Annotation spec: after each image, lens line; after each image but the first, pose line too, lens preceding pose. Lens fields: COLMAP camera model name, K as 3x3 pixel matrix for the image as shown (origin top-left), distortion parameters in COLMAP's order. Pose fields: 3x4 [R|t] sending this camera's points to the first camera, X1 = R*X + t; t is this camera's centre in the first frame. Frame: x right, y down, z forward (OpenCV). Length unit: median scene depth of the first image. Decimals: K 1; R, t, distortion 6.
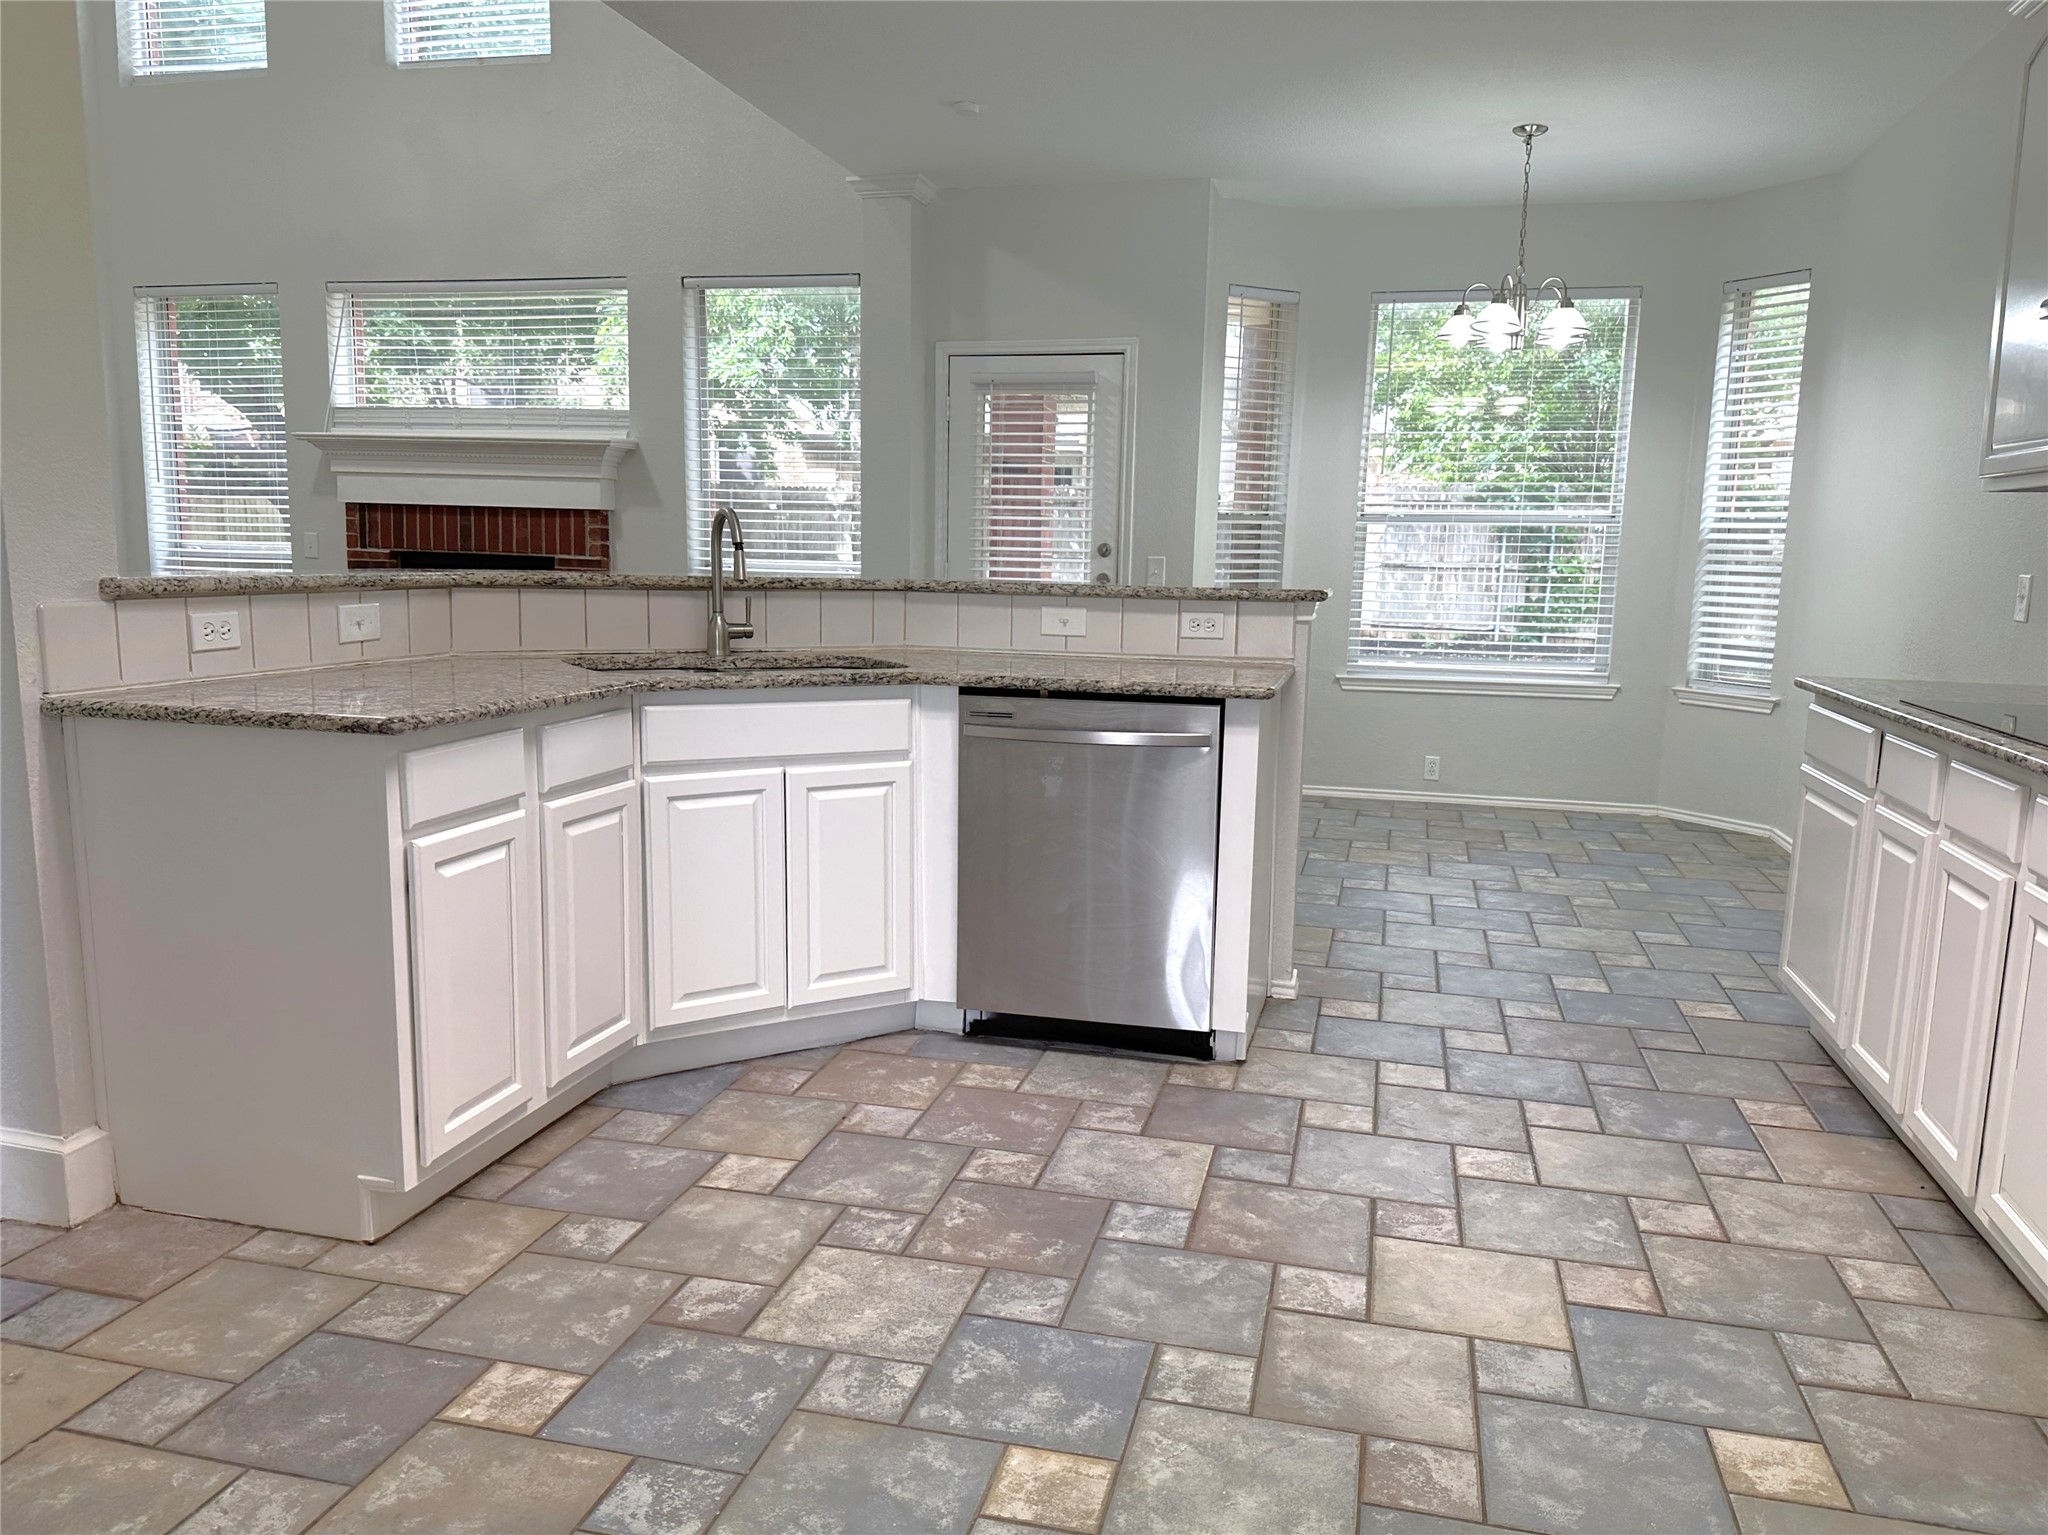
lens RADIAL K [[1464.3, 0, 1024.0], [0, 1464.3, 767.5], [0, 0, 1]] dist [0.122600, -0.212659]
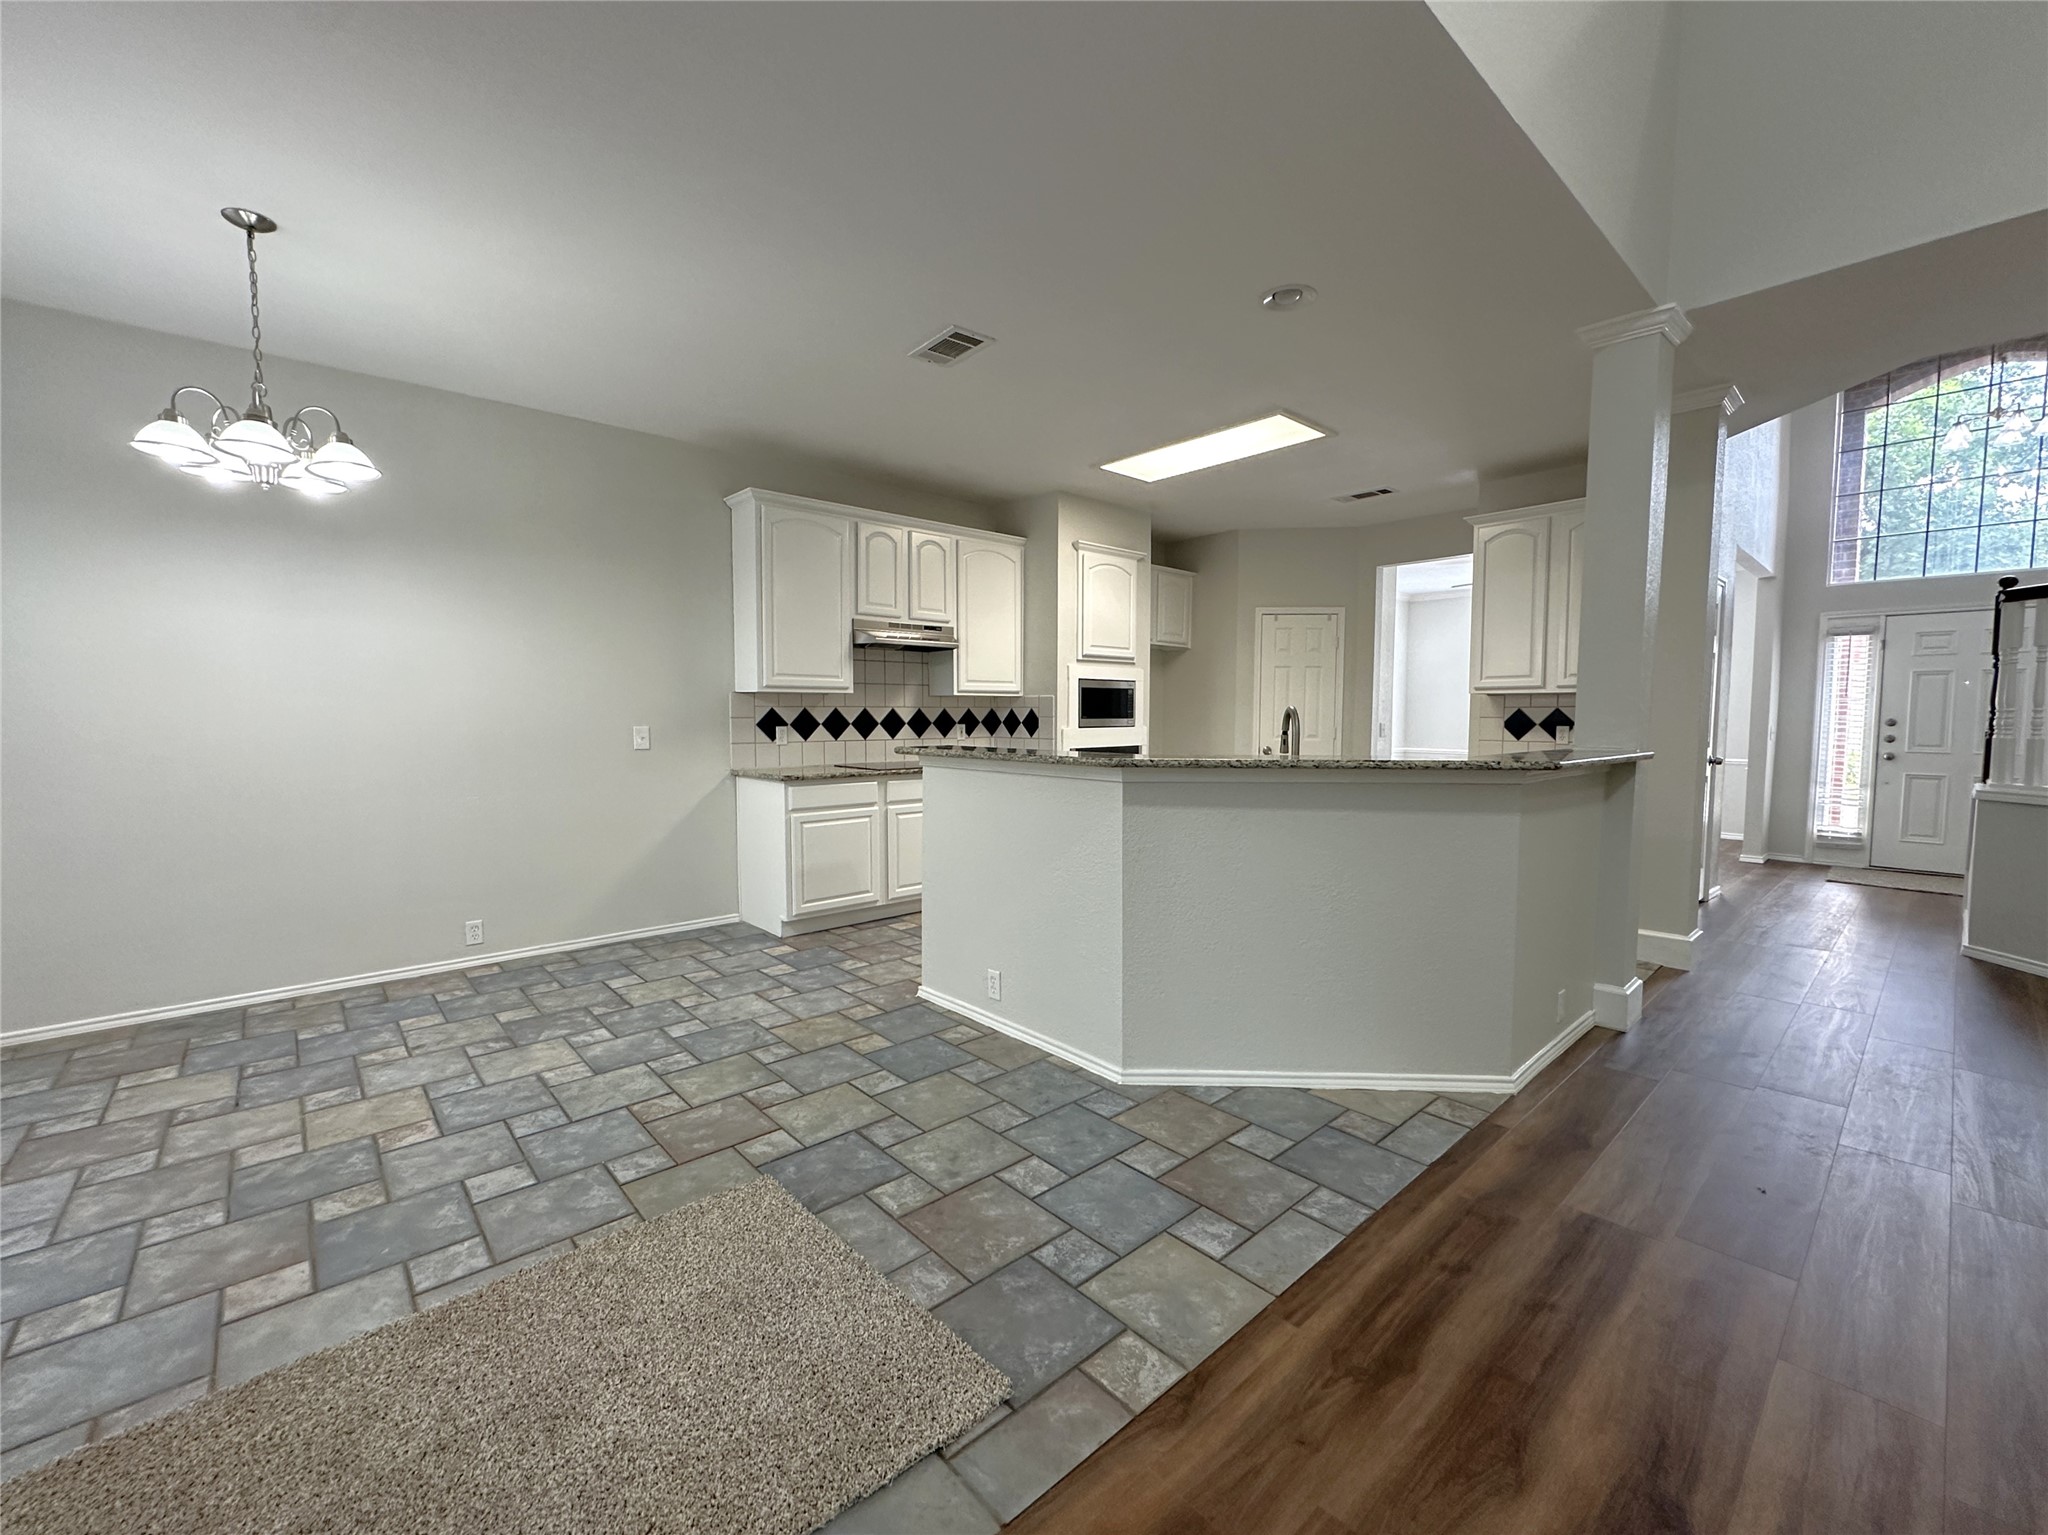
lens RADIAL K [[843.3, 0, 1024.0], [0, 843.3, 767.5], [0, 0, 1]] dist [0.000233, 0.000103]
pose [[-0.831251, -0.057735, 0.552890, -0.545517], [0.065021, 0.977667, 0.199849, -0.365909], [-0.552081, 0.202074, -0.808933, 2.226560]]
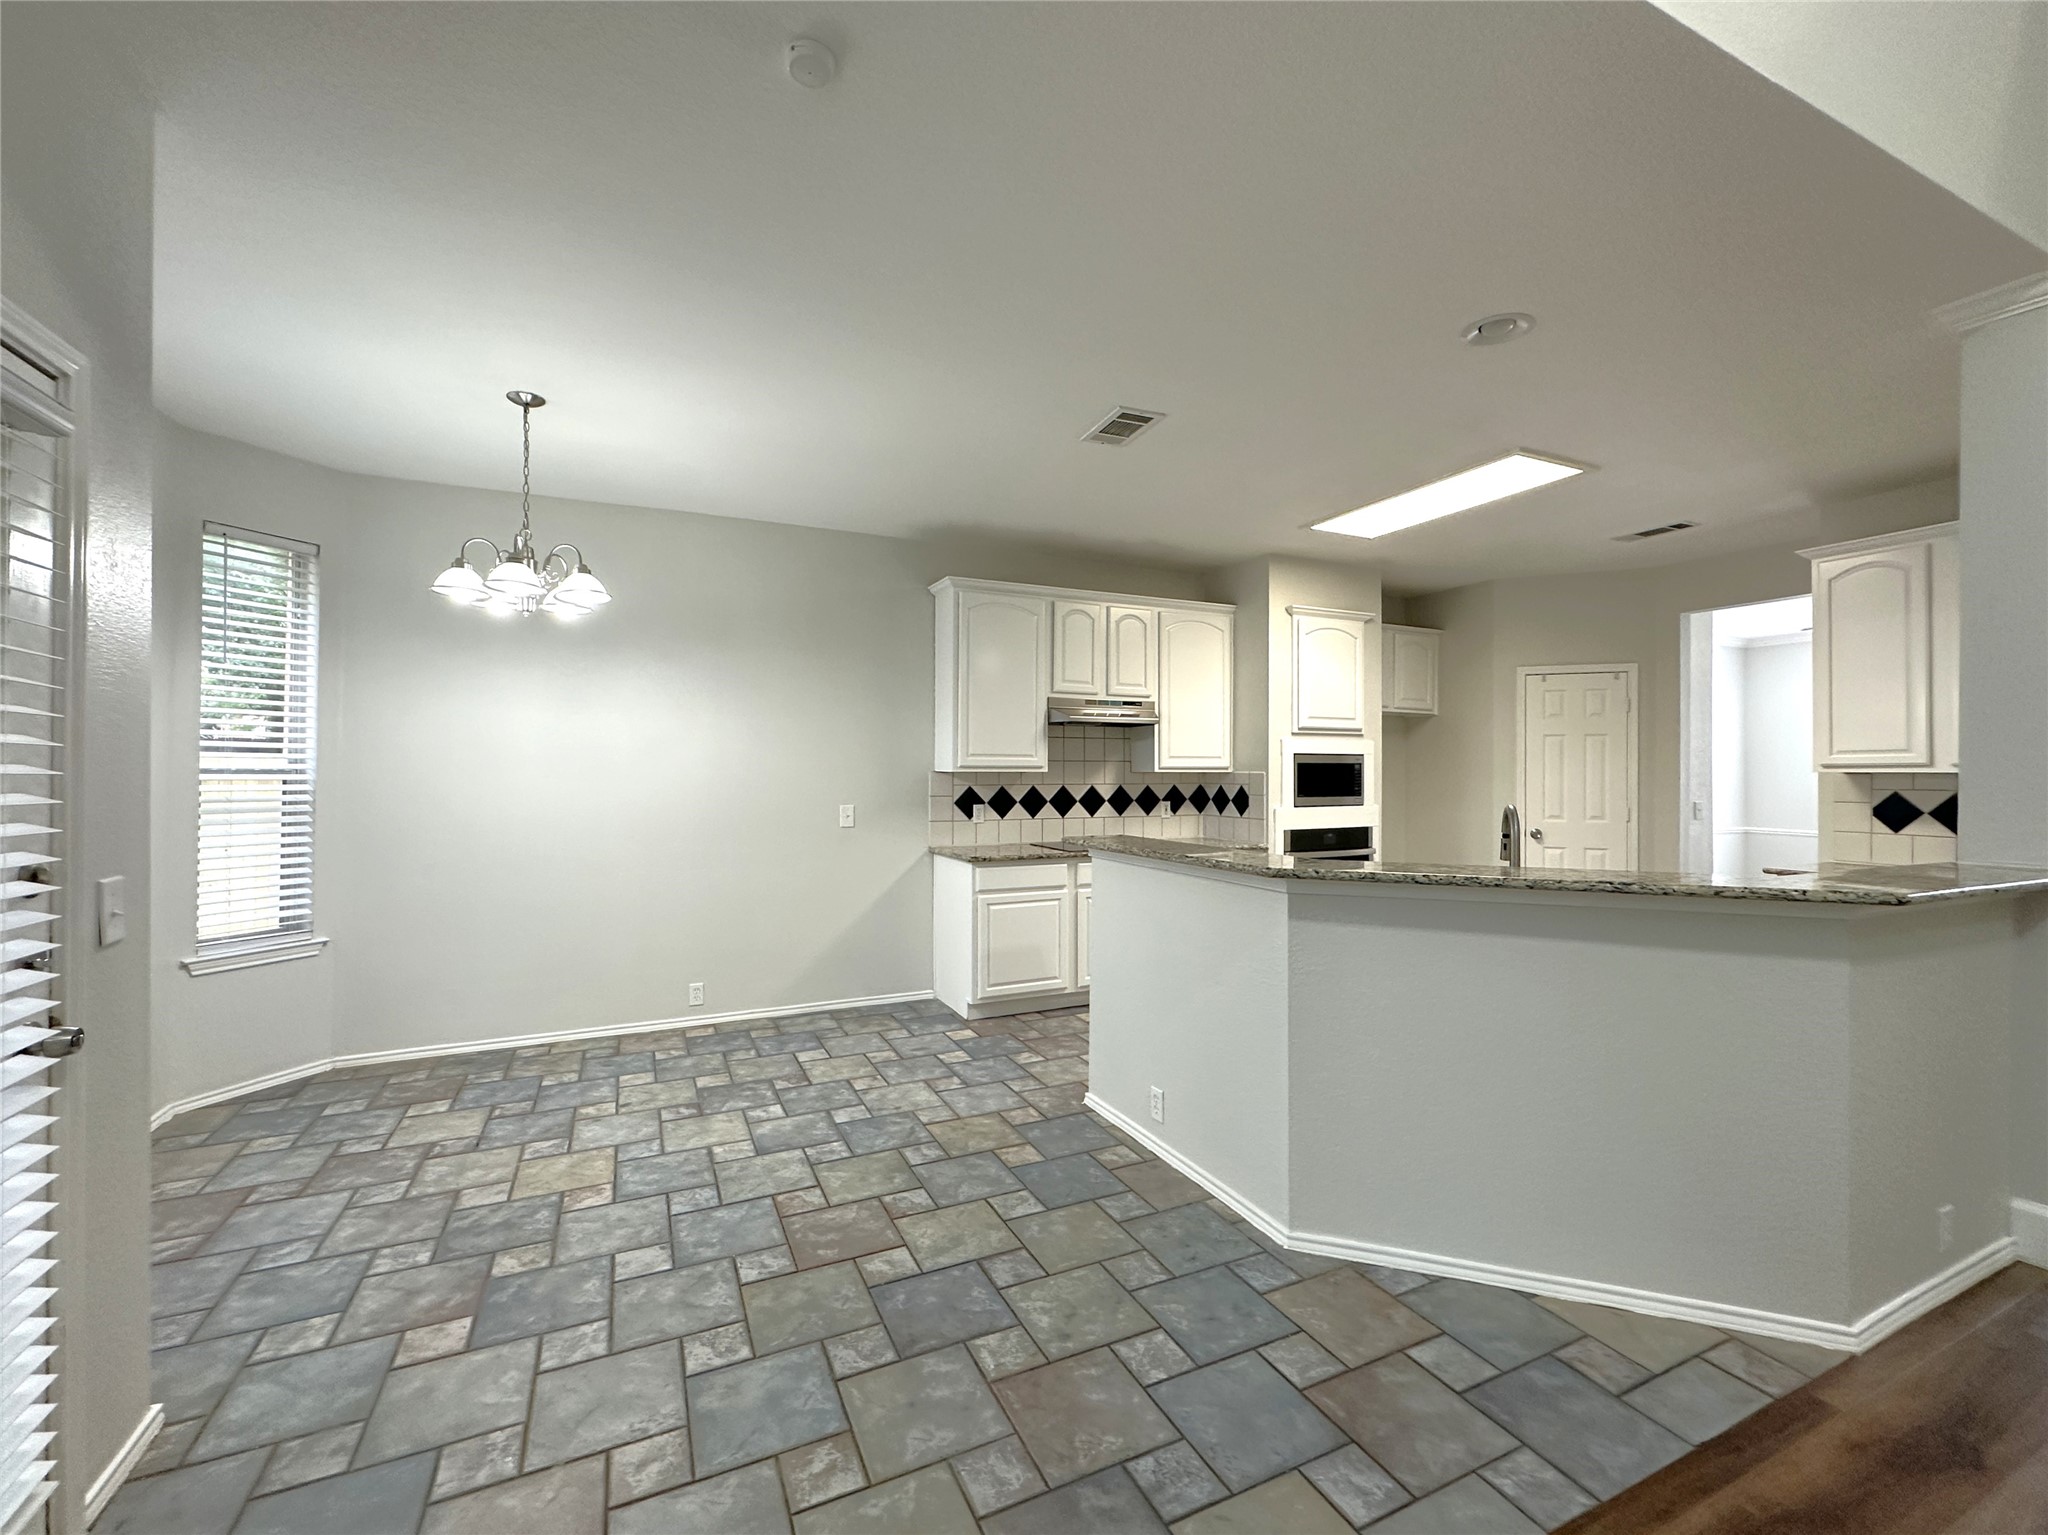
lens RADIAL K [[855.5, 0, 1024.0], [0, 855.5, 767.5], [0, 0, 1]] dist [0.000040, 0.000257]
pose [[-0.634463, -0.019005, 0.772719, -0.598127], [0.100728, 0.989140, 0.107034, -0.391234], [-0.766361, 0.145744, -0.625659, 2.110058]]
